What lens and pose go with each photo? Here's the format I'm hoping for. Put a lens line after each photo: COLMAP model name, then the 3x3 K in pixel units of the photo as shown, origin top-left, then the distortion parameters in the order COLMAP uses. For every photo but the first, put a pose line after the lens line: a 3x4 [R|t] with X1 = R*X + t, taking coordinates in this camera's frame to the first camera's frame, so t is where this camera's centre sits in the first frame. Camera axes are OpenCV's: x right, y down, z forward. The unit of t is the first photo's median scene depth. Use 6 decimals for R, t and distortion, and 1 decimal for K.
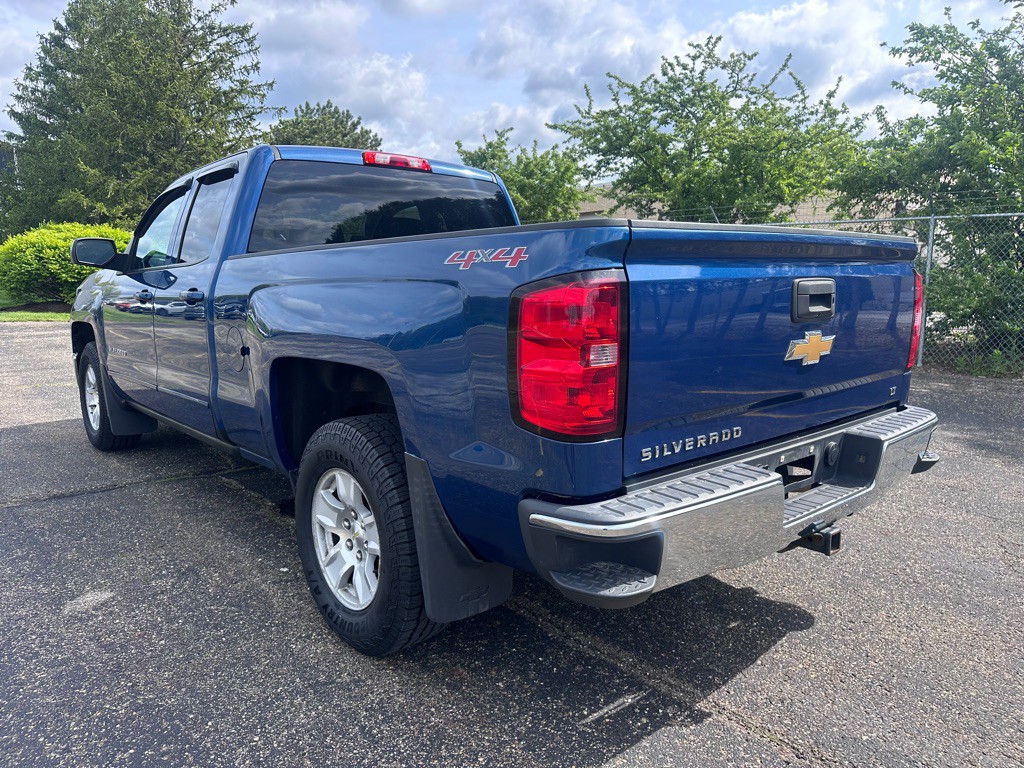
lens RADIAL K [[754.8, 0, 514.0], [0, 754.8, 374.3], [0, 0, 1]] dist [0.006732, -0.014427]
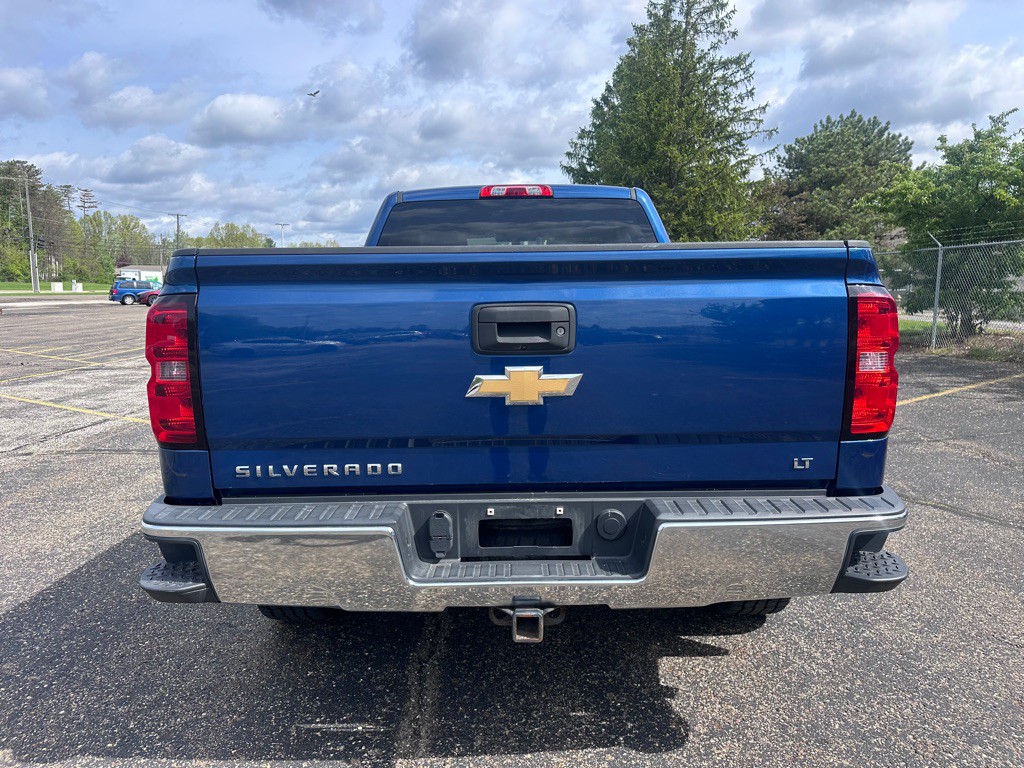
lens RADIAL K [[754.8, 0, 530.9], [0, 754.8, 372.9], [0, 0, 1]] dist [0.006732, -0.014427]
pose [[0.742064, 0.053917, -0.668157, 0.243525], [-0.071964, 0.997407, 0.000562, -0.012638], [0.666455, 0.047666, 0.744020, 0.099122]]
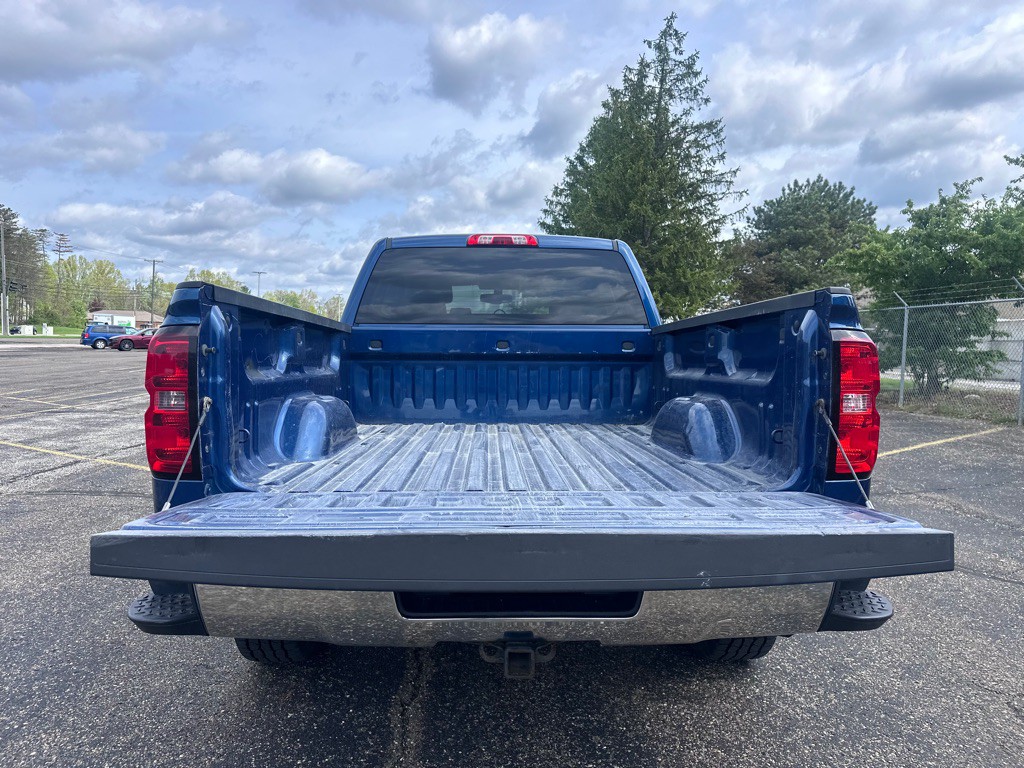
lens RADIAL K [[754.8, 0, 522.7], [0, 754.8, 376.0], [0, 0, 1]] dist [0.006732, -0.014427]
pose [[0.759915, 0.022224, -0.649643, 0.241669], [-0.087681, 0.993786, -0.068567, -0.006564], [0.644082, 0.109066, 0.757141, 0.090821]]
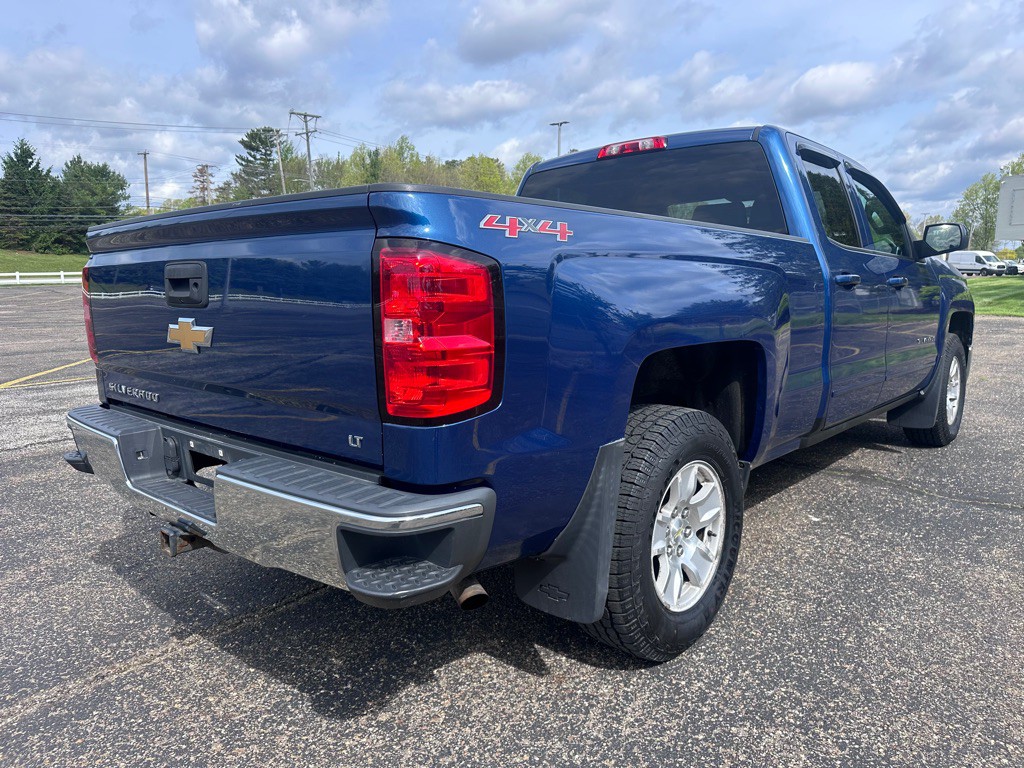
lens RADIAL K [[754.8, 0, 509.8], [0, 754.8, 371.3], [0, 0, 1]] dist [0.006732, -0.014427]
pose [[0.077815, 0.112179, -0.990637, 0.348843], [-0.115687, 0.987953, 0.102788, -0.034059], [0.990233, 0.106606, 0.089855, 0.335259]]
